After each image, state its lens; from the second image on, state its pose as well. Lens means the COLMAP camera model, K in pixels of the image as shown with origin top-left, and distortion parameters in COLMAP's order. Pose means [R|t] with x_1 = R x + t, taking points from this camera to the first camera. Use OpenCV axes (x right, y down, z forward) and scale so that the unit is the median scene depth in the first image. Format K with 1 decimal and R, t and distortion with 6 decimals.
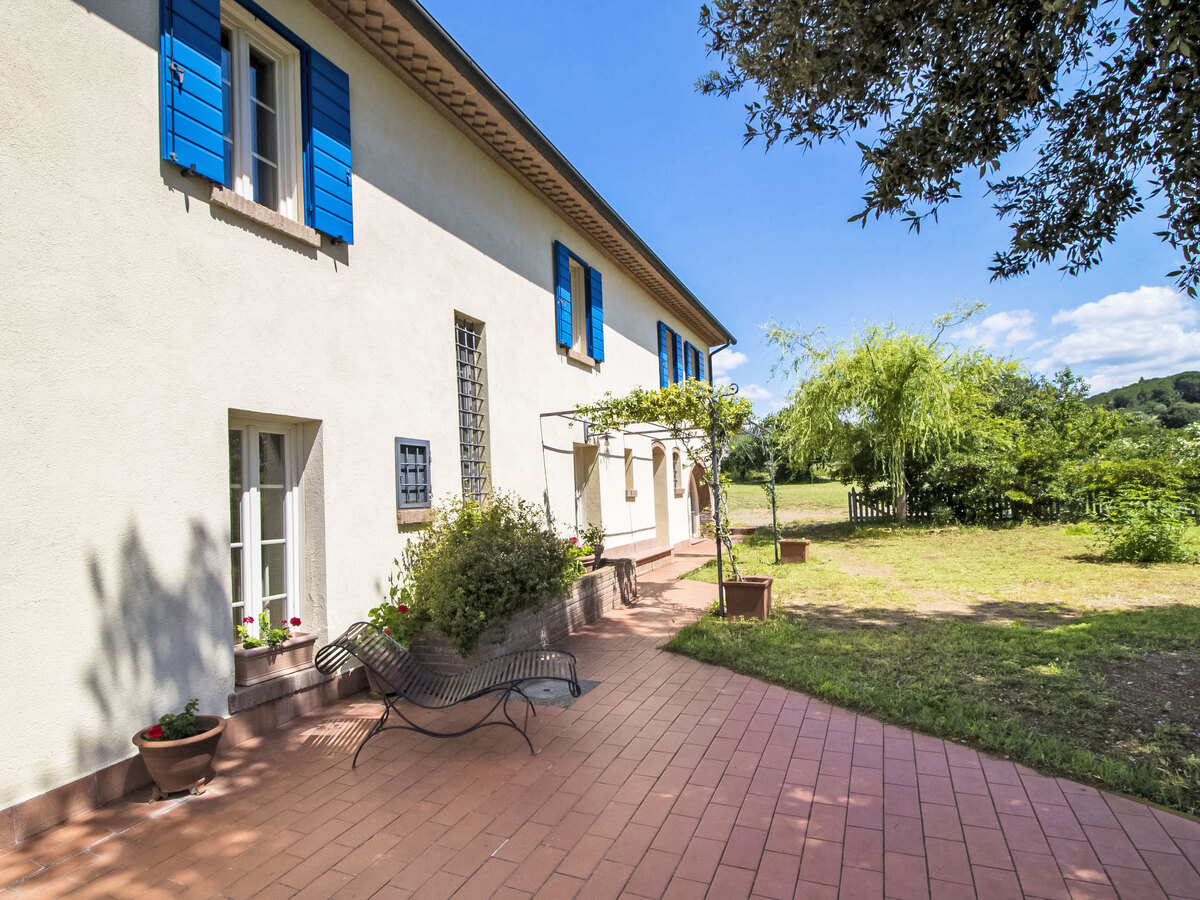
lens RADIAL K [[671.8, 0, 589.2], [0, 671.8, 455.4], [0, 0, 1]] dist [-0.000185, -0.000919]
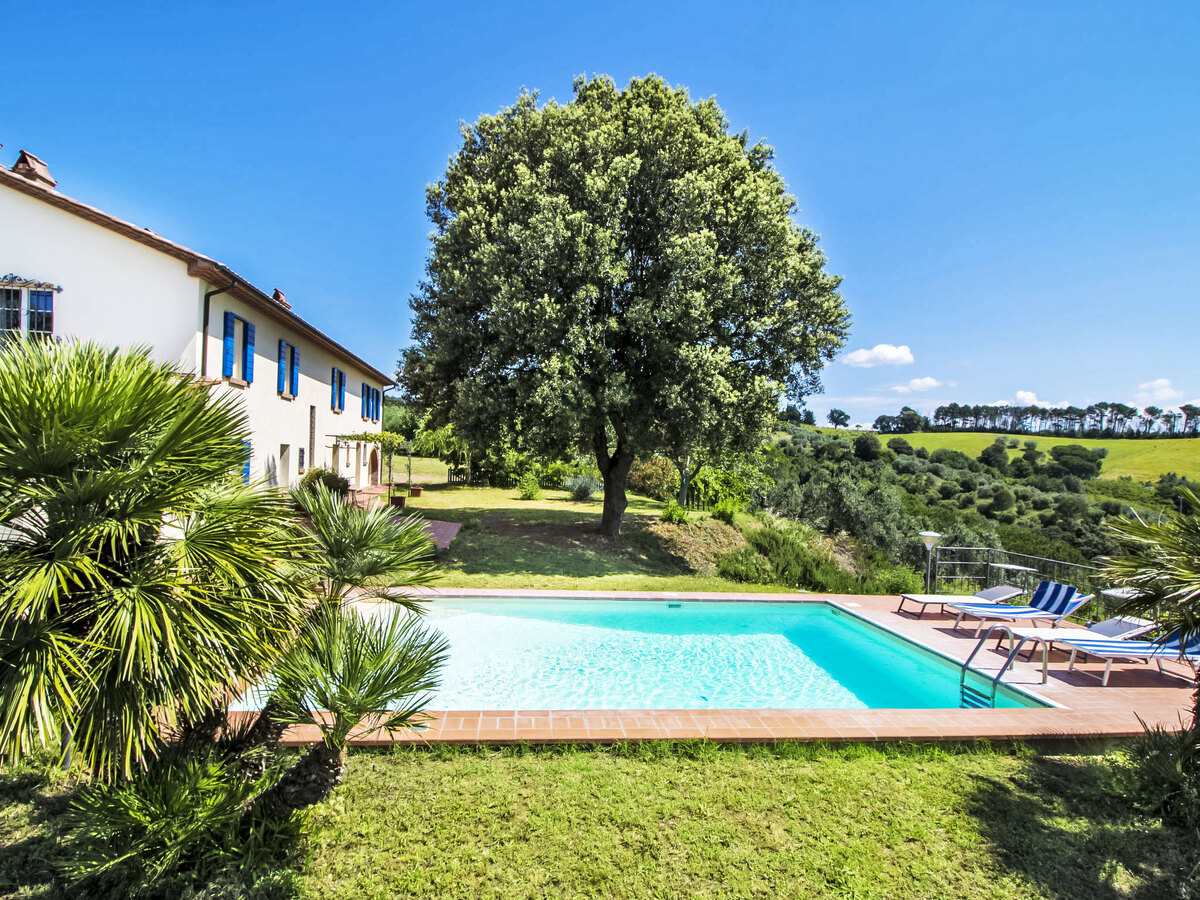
lens RADIAL K [[640.9, 0, 572.7], [0, 640.9, 480.9], [0, 0, 1]] dist [0.000582, -0.001397]
pose [[0.872532, 0.063426, 0.484423, -0.262895], [-0.108725, 0.991881, 0.065966, -0.093107], [-0.476306, -0.110226, 0.872343, -1.050595]]
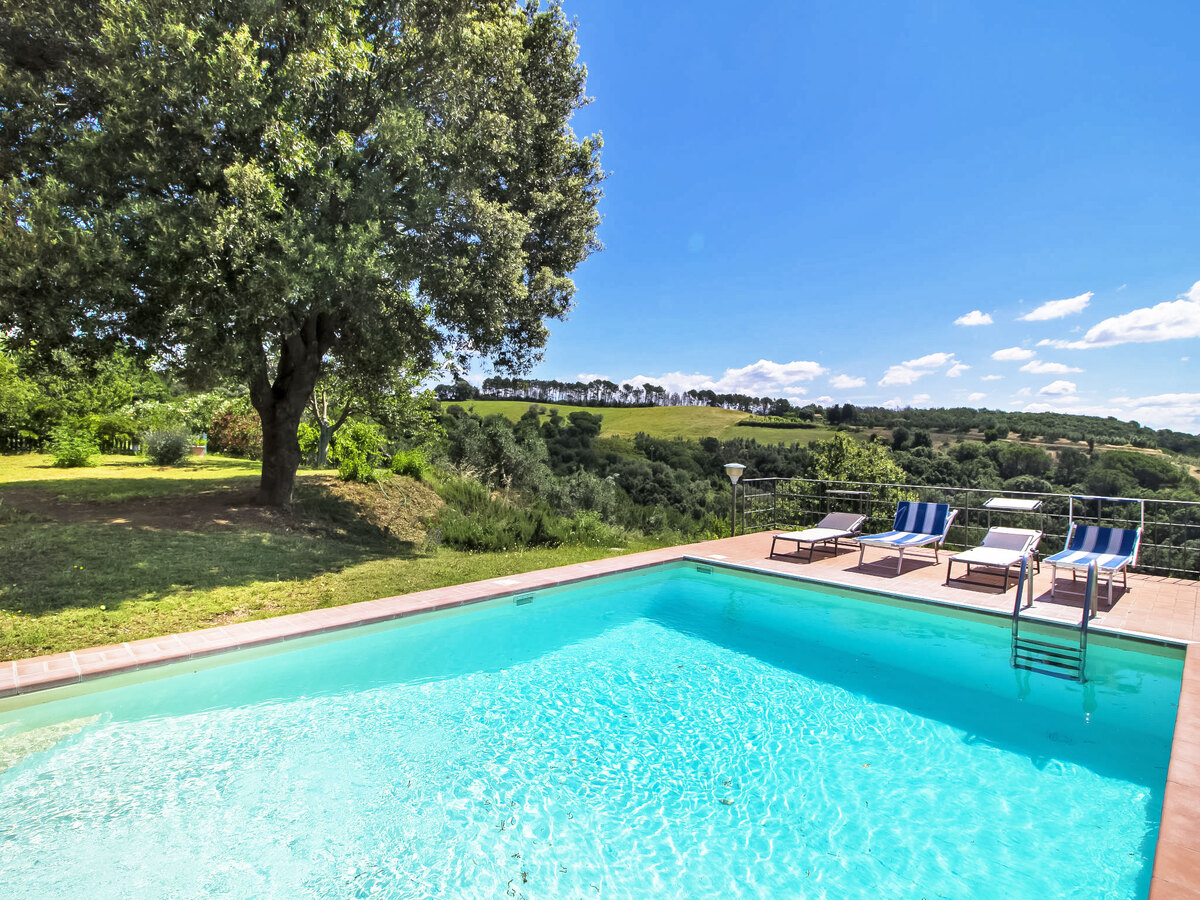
lens RADIAL K [[620.6, 0, 599.6], [0, 620.6, 463.8], [0, 0, 1]] dist [-0.023164, -0.001170]
pose [[0.351820, 0.017966, 0.935895, -0.182138], [-0.098320, 0.994995, 0.017860, -0.023264], [-0.930890, -0.098301, 0.351826, -0.673821]]
